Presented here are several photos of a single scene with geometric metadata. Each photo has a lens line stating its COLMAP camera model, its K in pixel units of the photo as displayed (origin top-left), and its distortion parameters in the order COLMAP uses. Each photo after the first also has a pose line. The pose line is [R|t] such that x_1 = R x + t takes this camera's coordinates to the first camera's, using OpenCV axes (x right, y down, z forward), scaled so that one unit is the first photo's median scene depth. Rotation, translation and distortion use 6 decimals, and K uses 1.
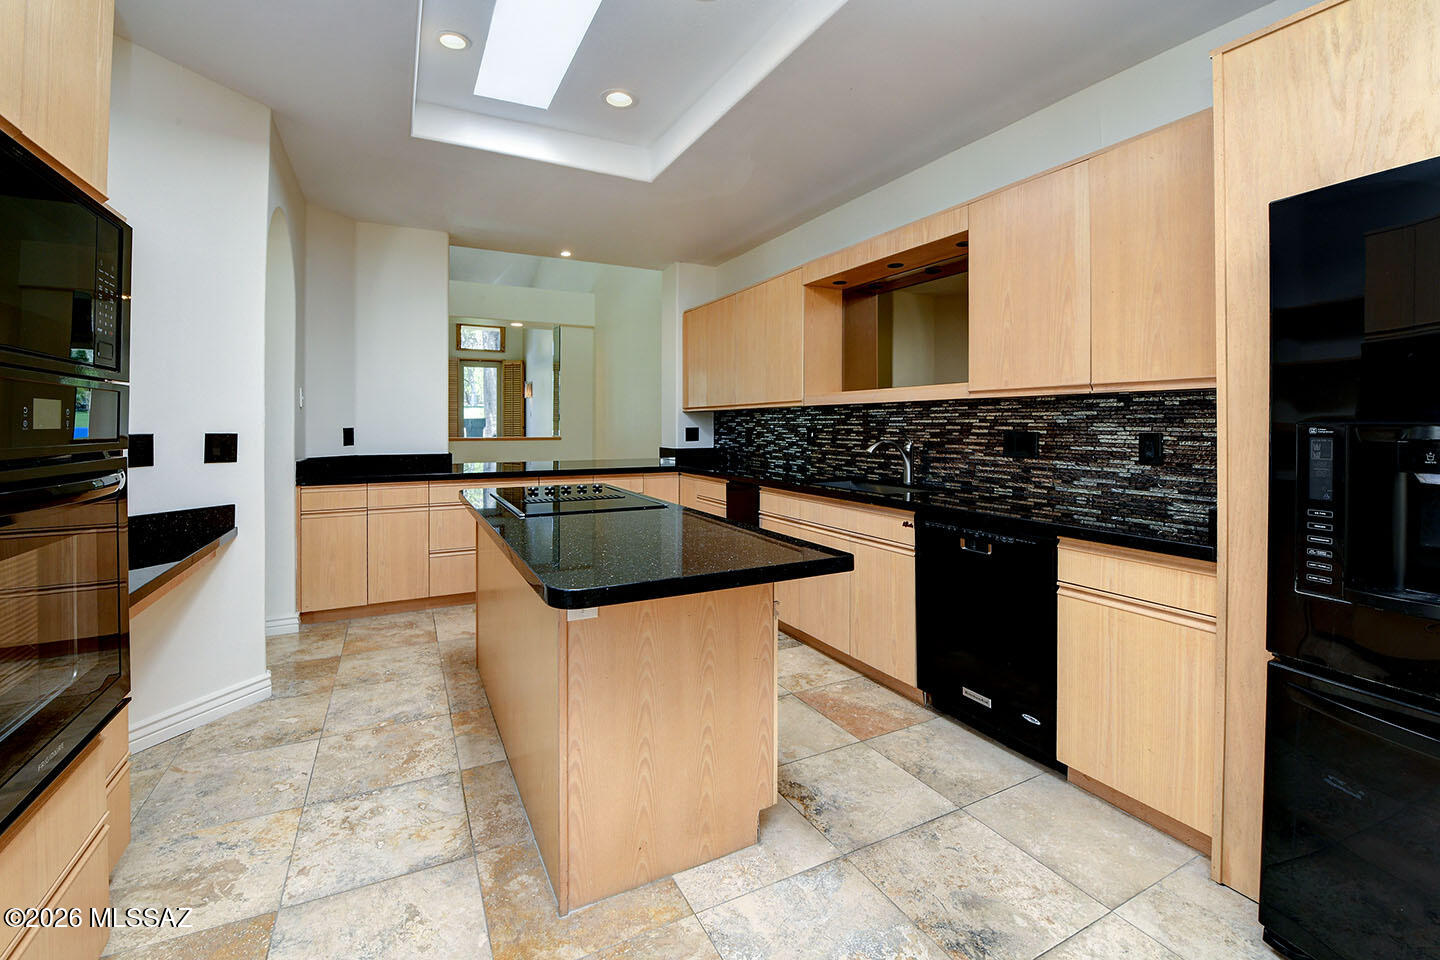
lens RADIAL K [[621.1, 0, 746.5], [0, 621.1, 402.6], [0, 0, 1]] dist [-0.023117, -0.001084]
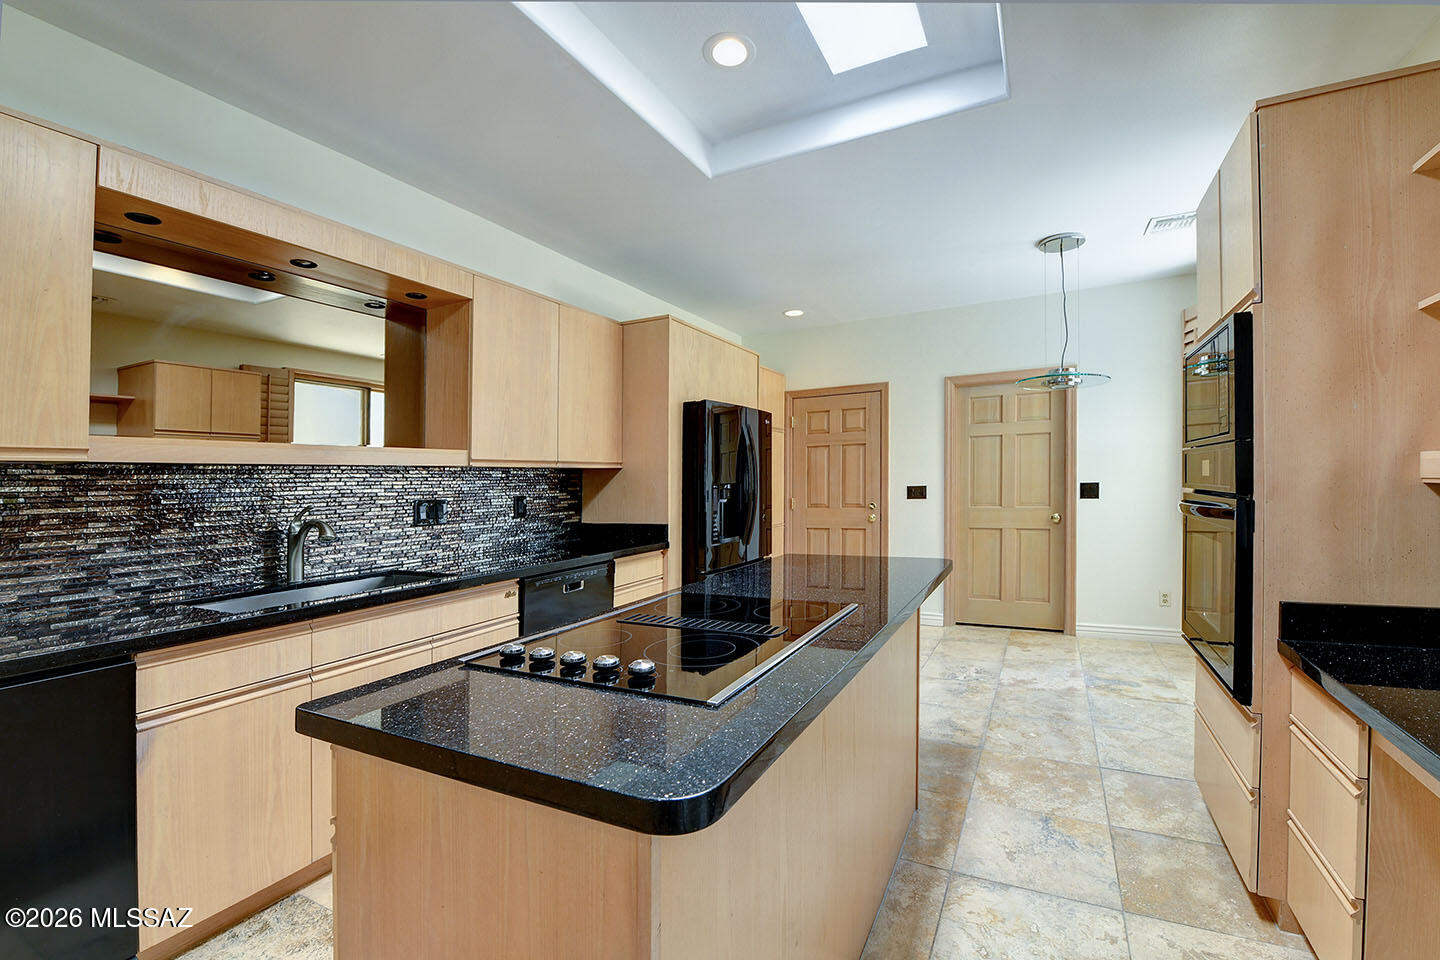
lens RADIAL K [[621.1, 0, 725.8], [0, 621.1, 491.2], [0, 0, 1]] dist [-0.023117, -0.001084]
pose [[-0.551088, 0.002323, 0.834444, -0.743998], [-0.000765, 0.999994, -0.003289, 0.038943], [-0.834447, -0.002451, -0.551083, 1.266198]]
